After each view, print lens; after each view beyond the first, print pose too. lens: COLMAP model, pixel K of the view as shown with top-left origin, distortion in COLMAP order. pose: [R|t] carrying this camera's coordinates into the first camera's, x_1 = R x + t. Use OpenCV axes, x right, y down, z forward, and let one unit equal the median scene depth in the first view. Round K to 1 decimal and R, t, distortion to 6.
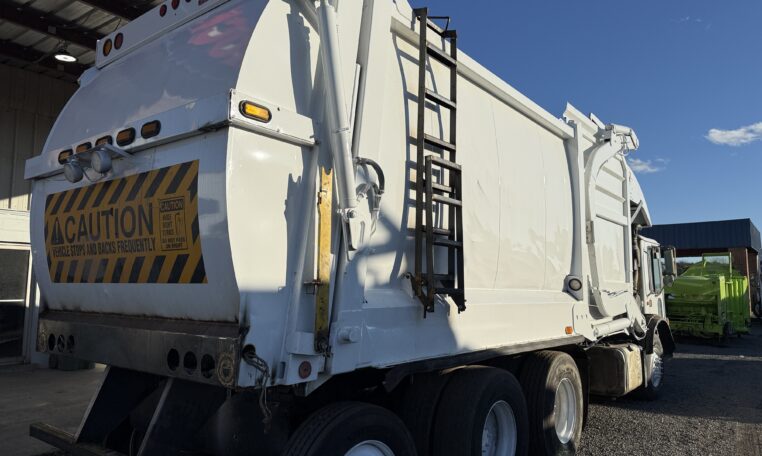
lens RADIAL K [[544.8, 0, 377.8], [0, 544.8, 230.5], [0, 0, 1]] dist [0.000777, -0.001932]
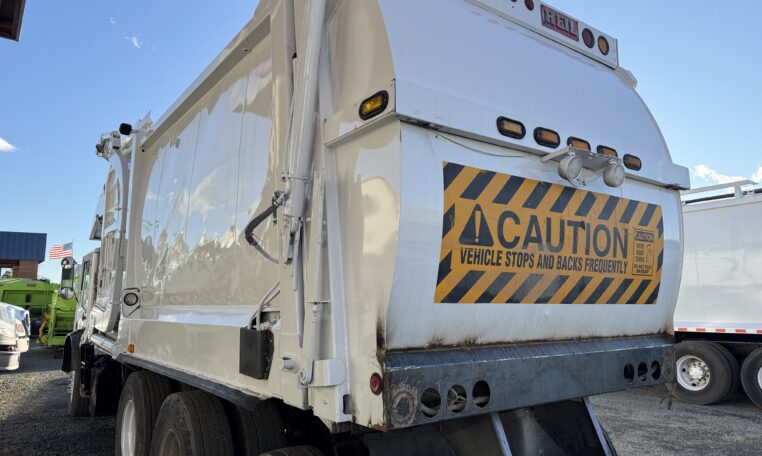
lens RADIAL K [[544.8, 0, 377.2], [0, 544.8, 227.7], [0, 0, 1]] dist [0.000777, -0.001932]
pose [[0.287586, 0.126601, 0.949350, -1.527385], [-0.100631, 0.989733, -0.101502, 0.102036], [-0.952453, -0.066344, 0.297374, 1.113834]]
